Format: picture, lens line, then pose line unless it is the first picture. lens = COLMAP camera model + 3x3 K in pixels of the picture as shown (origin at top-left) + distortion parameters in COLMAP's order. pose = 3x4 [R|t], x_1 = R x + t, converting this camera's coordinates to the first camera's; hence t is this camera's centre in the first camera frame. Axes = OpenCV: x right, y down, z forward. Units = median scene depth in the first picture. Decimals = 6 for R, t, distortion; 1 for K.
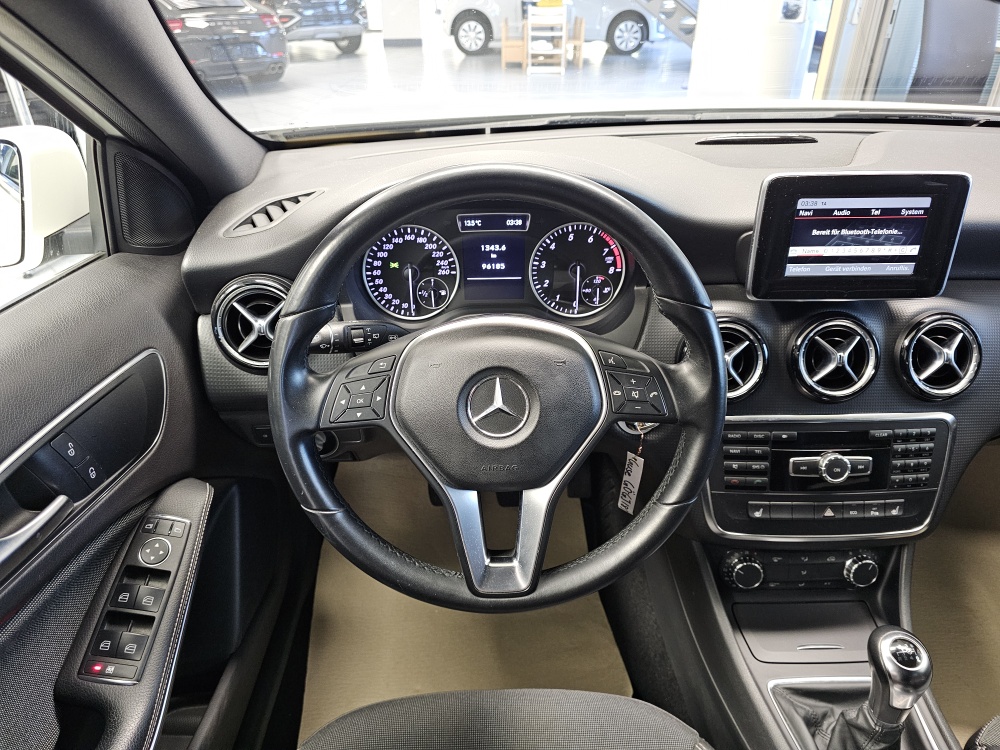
lens RADIAL K [[676.9, 0, 501.3], [0, 676.9, 378.1], [0, 0, 1]] dist [0.069770, -0.074170]
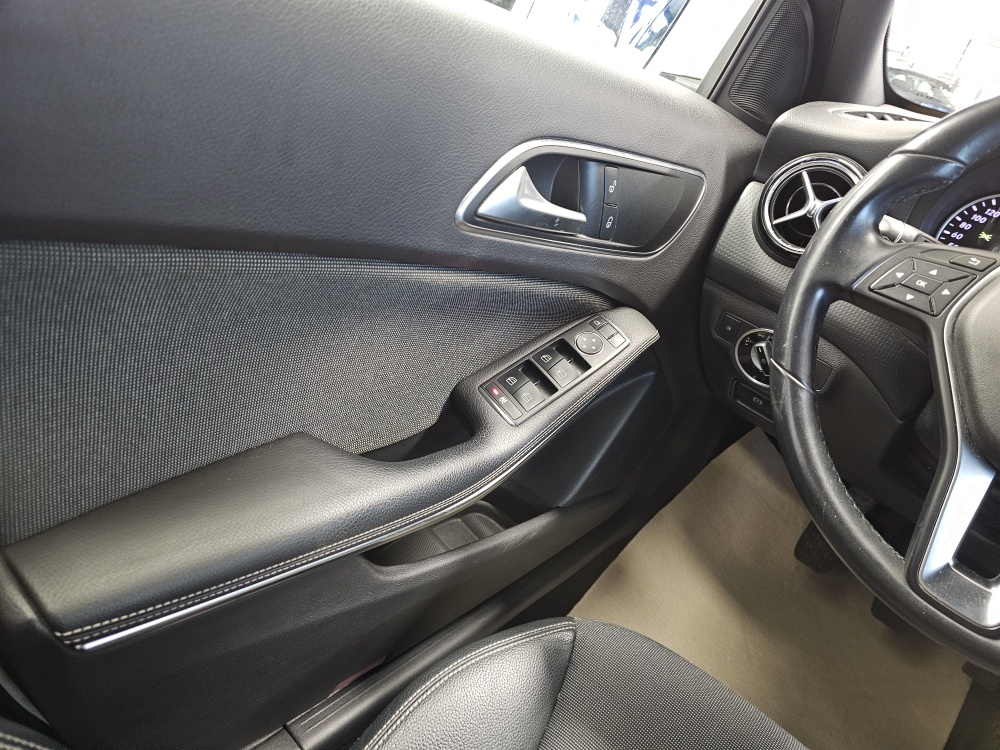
lens RADIAL K [[688.3, 0, 502.9], [0, 688.3, 377.3], [0, 0, 1]] dist [-0.001650, -0.003478]
pose [[0.699453, 0.518216, -0.492155, -0.074460], [-0.573348, 0.817993, 0.046464, 0.273562], [0.426658, 0.249677, 0.869267, 0.097815]]
